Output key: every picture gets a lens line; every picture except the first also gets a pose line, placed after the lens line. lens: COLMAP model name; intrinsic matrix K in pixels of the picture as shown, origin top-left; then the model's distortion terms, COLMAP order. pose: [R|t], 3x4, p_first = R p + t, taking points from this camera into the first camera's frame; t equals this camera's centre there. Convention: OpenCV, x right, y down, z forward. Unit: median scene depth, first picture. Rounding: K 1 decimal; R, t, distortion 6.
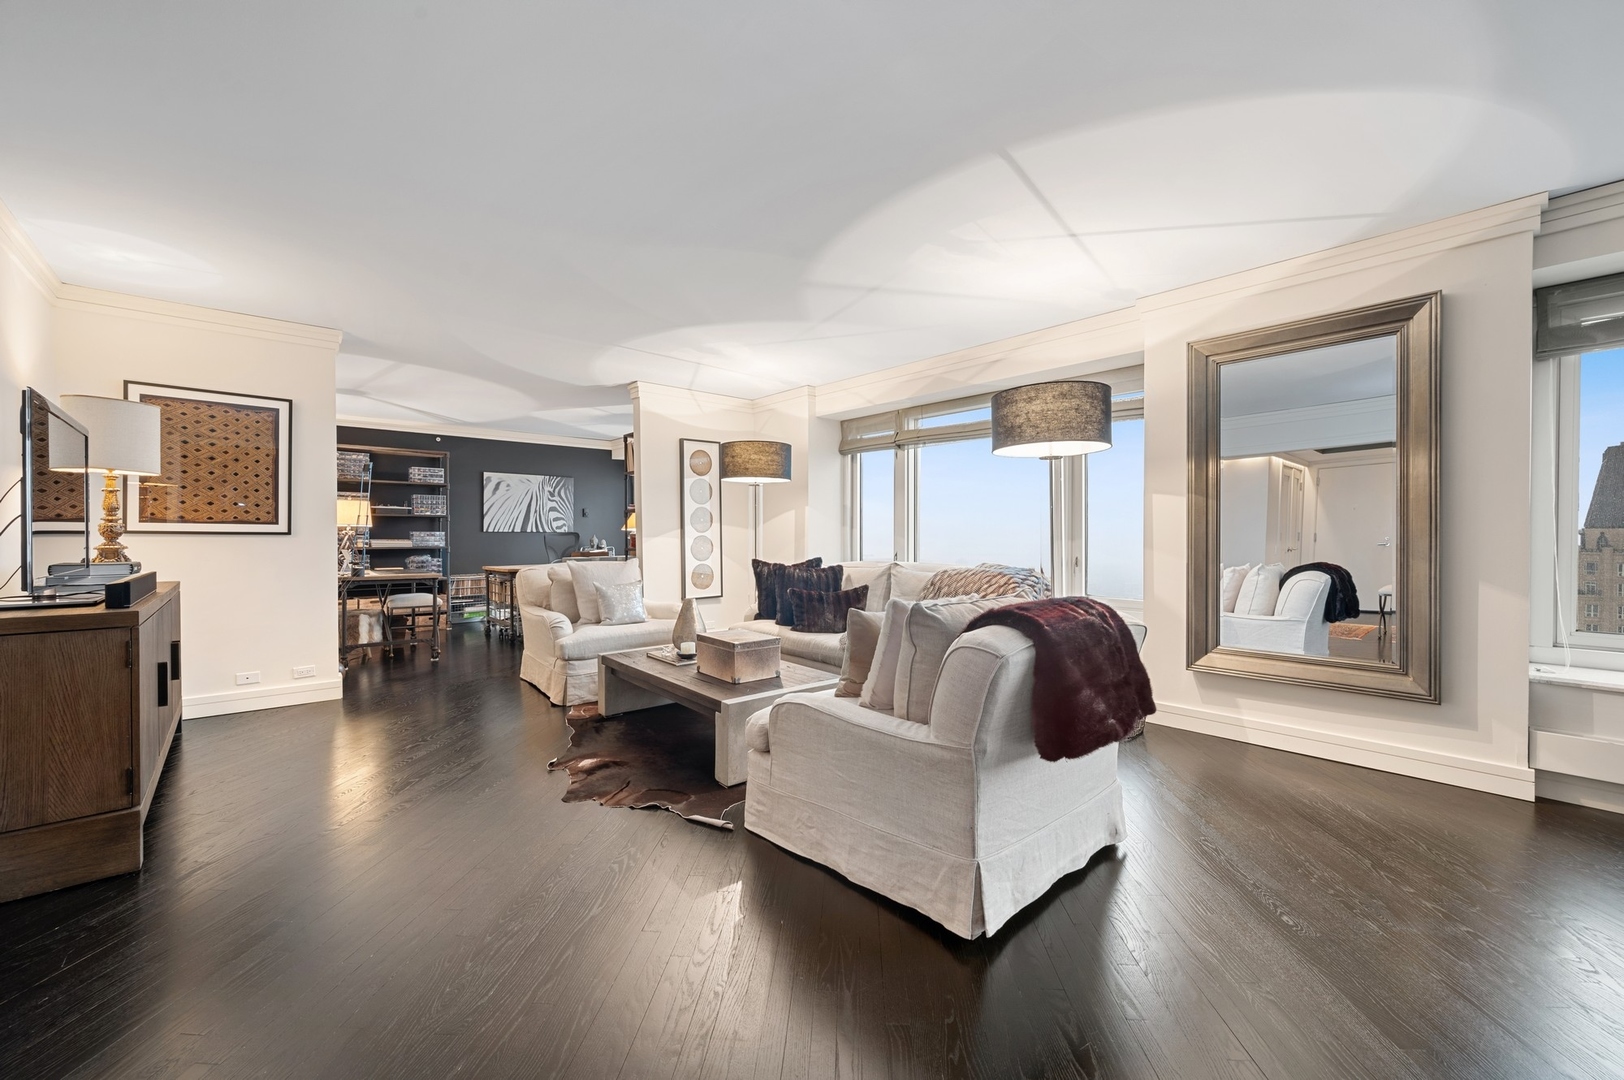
lens RADIAL K [[636.6, 0, 811.7], [0, 636.6, 537.8], [0, 0, 1]] dist [-0.001650, -0.000075]
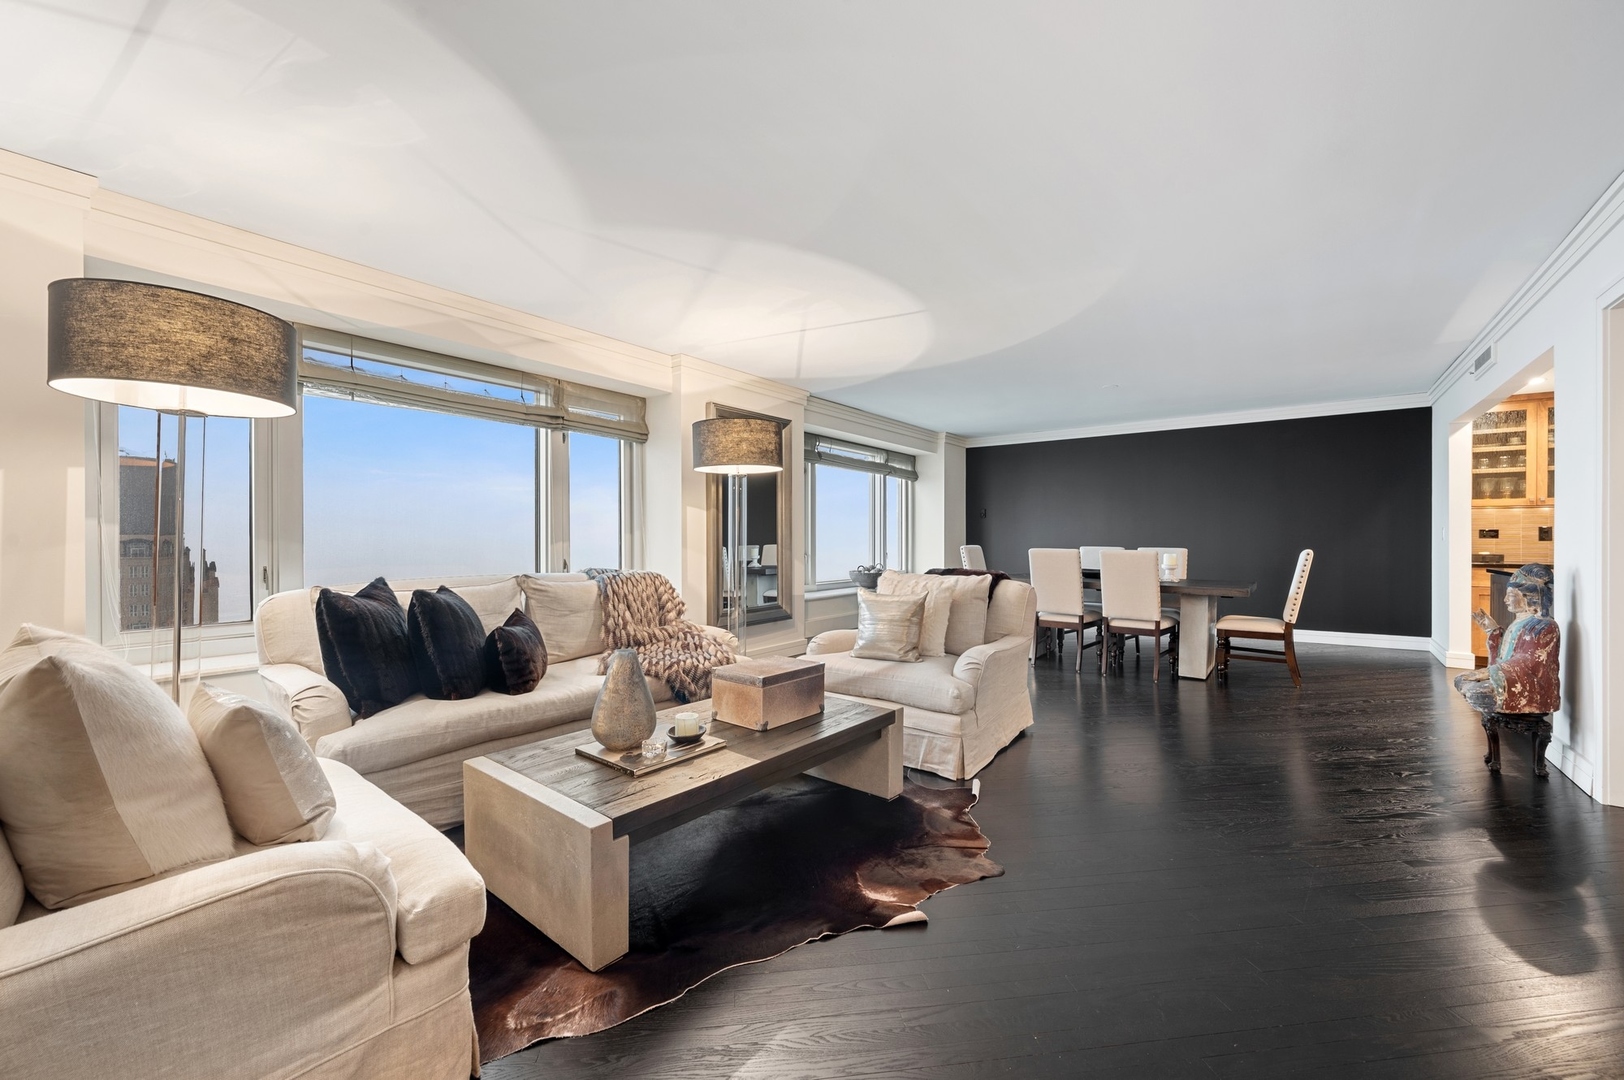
lens RADIAL K [[636.6, 0, 811.7], [0, 636.6, 537.8], [0, 0, 1]] dist [-0.001650, -0.000075]
pose [[-0.186461, 0.000065, 0.982462, -0.714225], [0.005037, 0.999987, 0.000890, -0.002436], [-0.982449, 0.005114, -0.186459, 0.877802]]
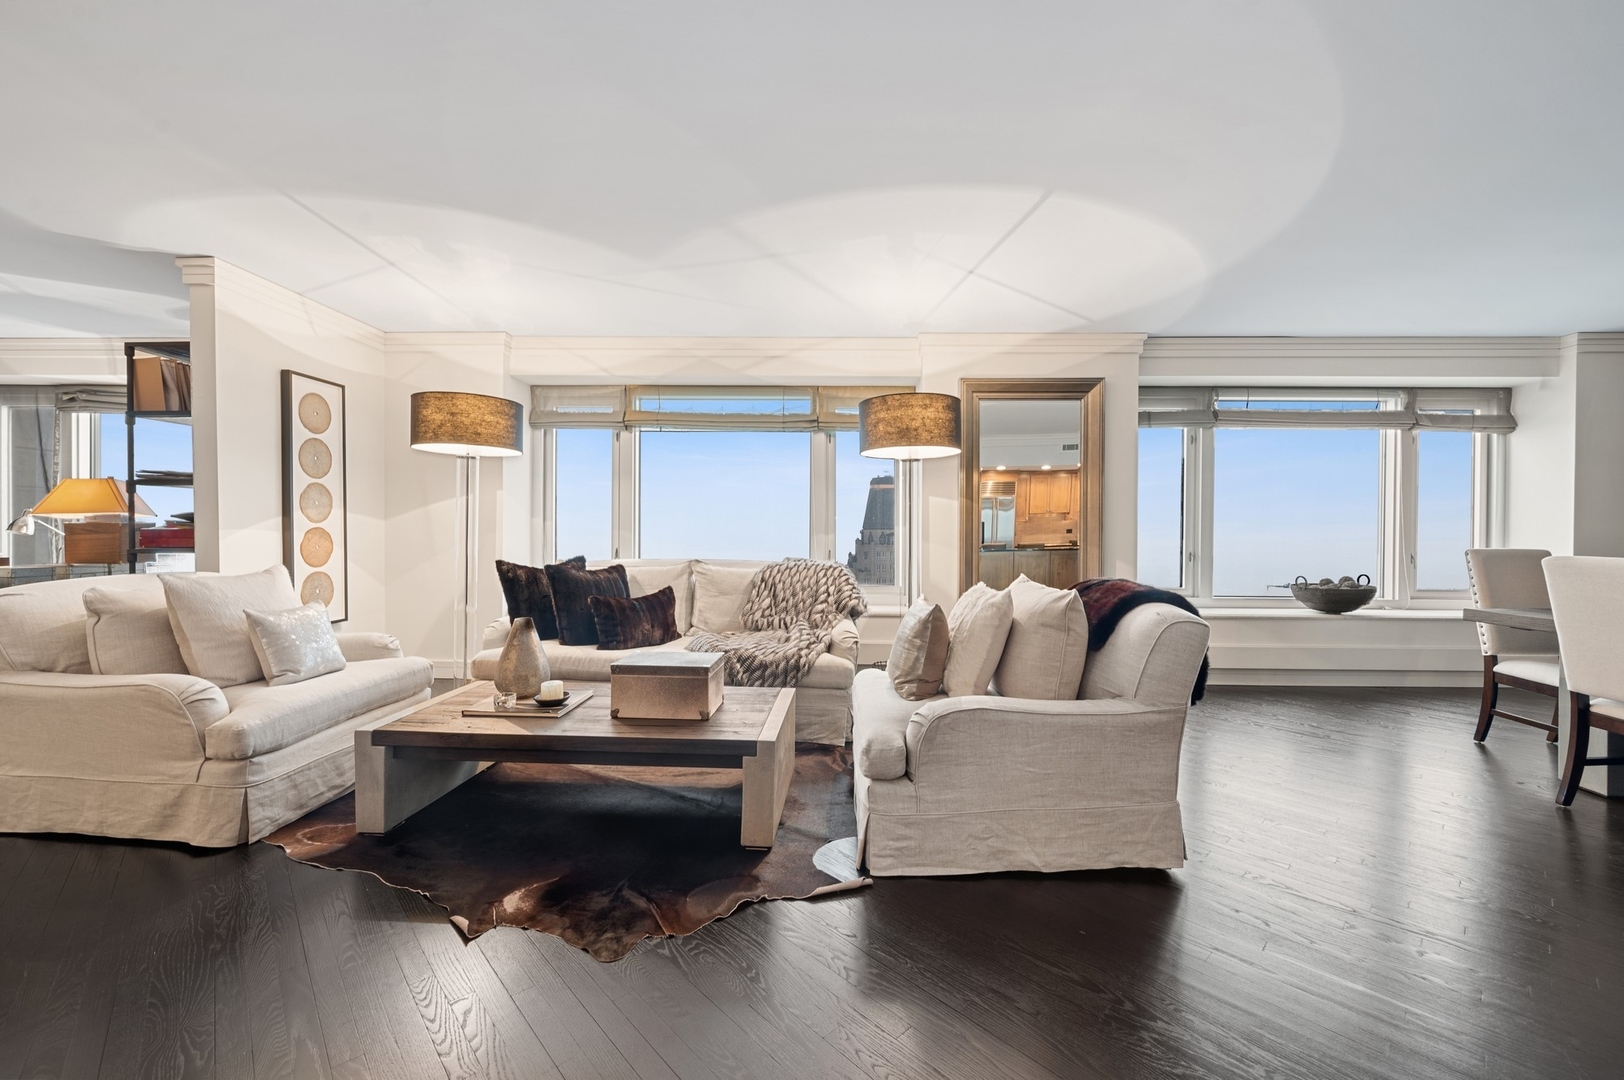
lens RADIAL K [[643.4, 0, 821.5], [0, 643.4, 536.1], [0, 0, 1]] dist [-0.001602, -0.000309]
pose [[0.679873, -0.000320, 0.733330, -0.448178], [-0.001813, 0.999996, 0.002116, 0.004445], [-0.733328, -0.002768, 0.679870, 0.279136]]
